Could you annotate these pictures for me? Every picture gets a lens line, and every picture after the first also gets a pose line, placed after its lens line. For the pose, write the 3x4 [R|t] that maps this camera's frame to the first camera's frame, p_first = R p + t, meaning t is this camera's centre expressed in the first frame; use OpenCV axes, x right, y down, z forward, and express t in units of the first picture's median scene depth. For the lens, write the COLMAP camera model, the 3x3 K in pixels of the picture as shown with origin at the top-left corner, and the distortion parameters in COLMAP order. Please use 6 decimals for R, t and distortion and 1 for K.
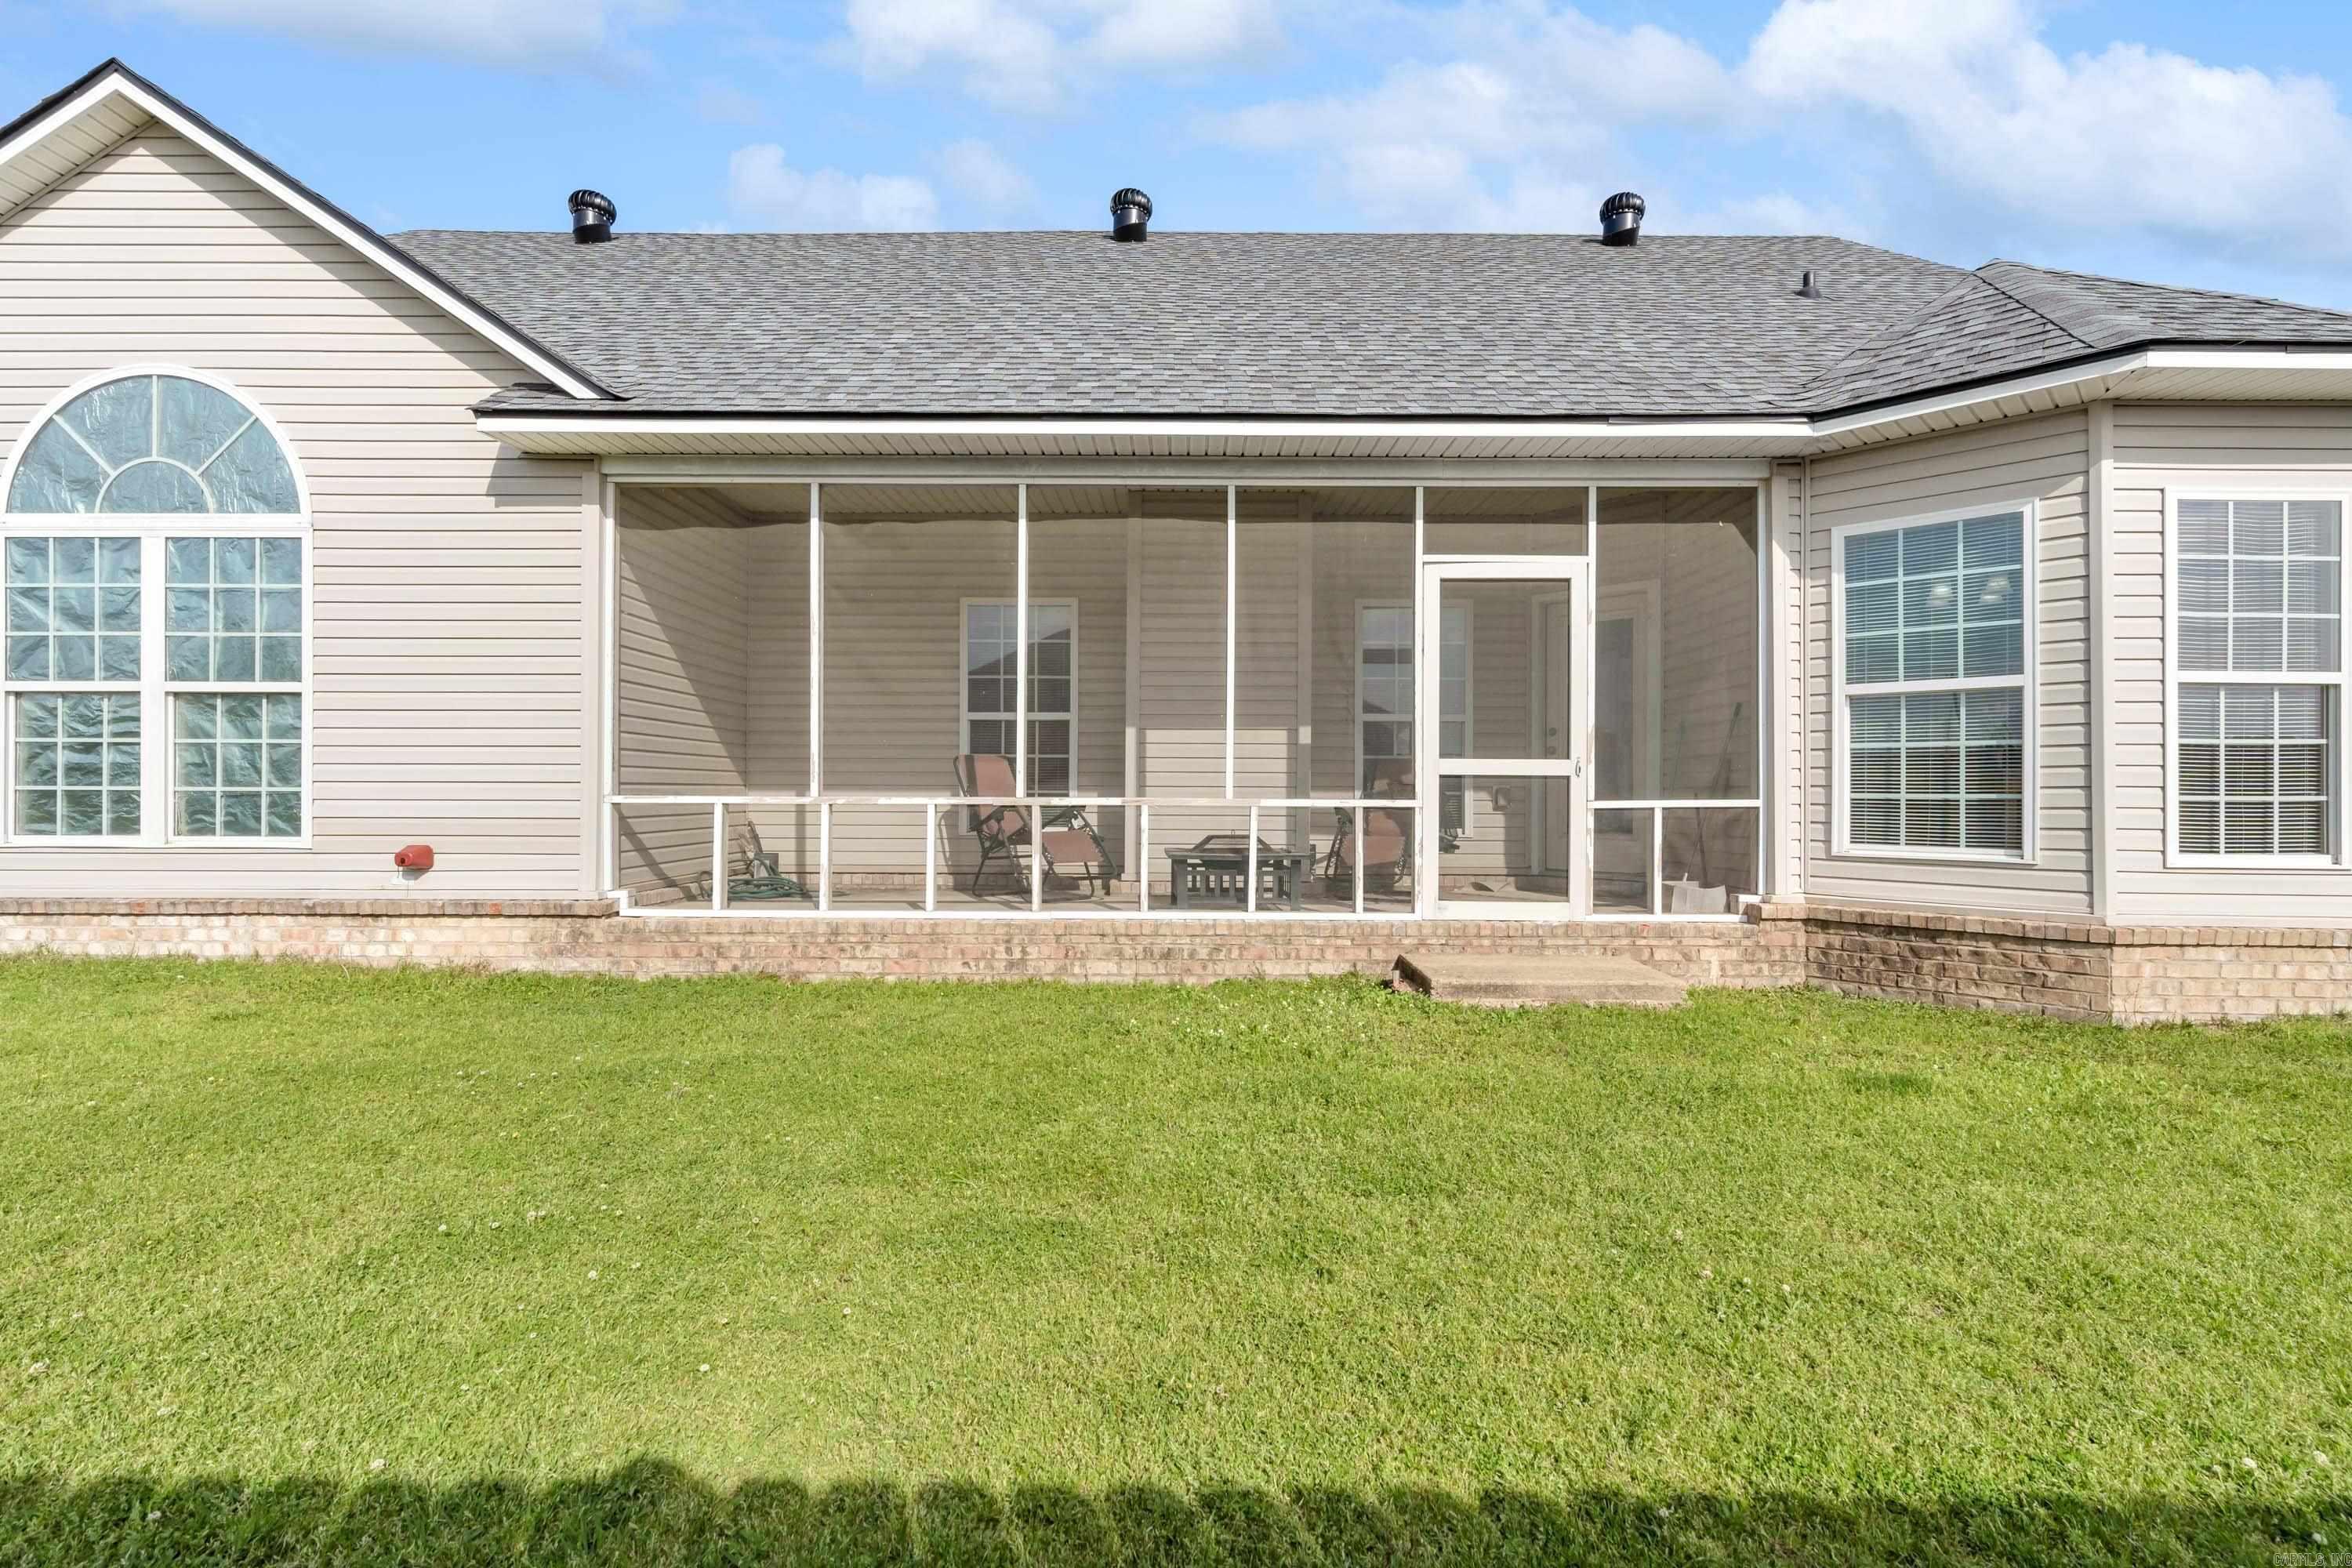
lens RADIAL K [[1070.8, 0, 1175.2], [0, 1070.8, 788.1], [0, 0, 1]] dist [-0.000665, 0.000173]
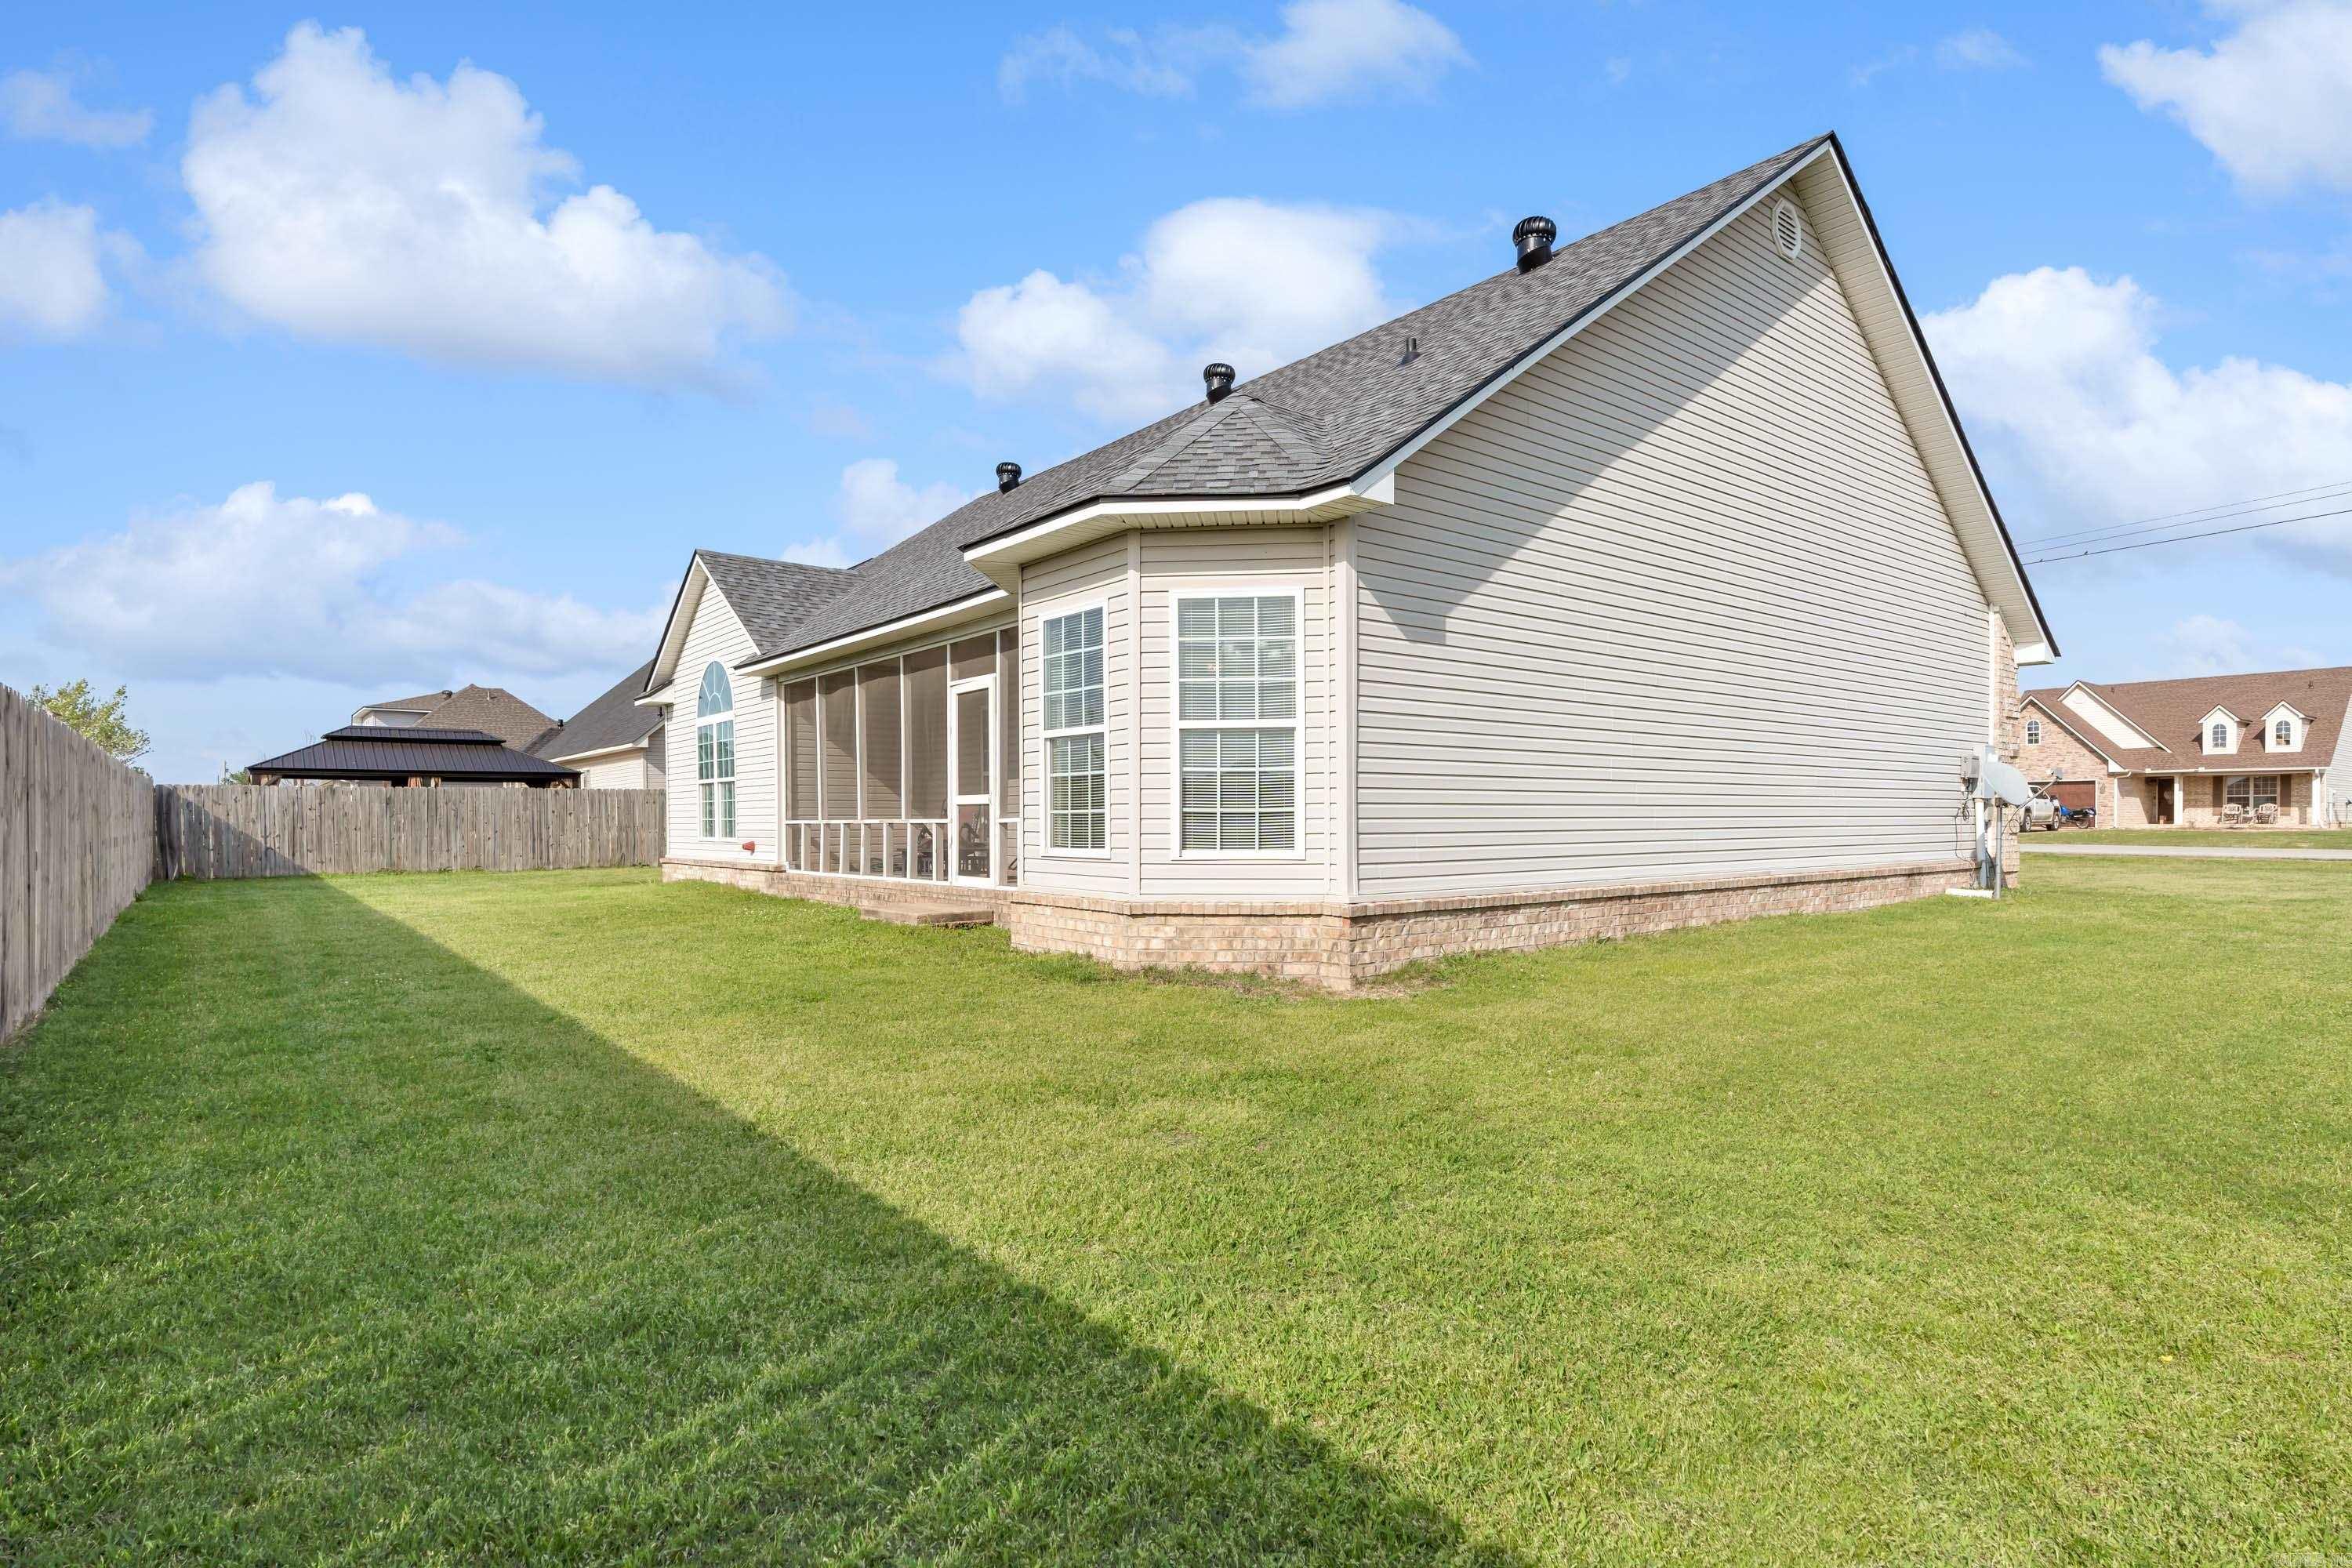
lens RADIAL K [[1209.1, 0, 1174.3], [0, 1209.1, 800.6], [0, 0, 1]] dist [0.001273, 0.000065]
pose [[0.642772, -0.019540, -0.765808, 1.995023], [0.017730, 0.999786, -0.010628, 0.009648], [0.765852, -0.006746, 0.642981, -0.013136]]
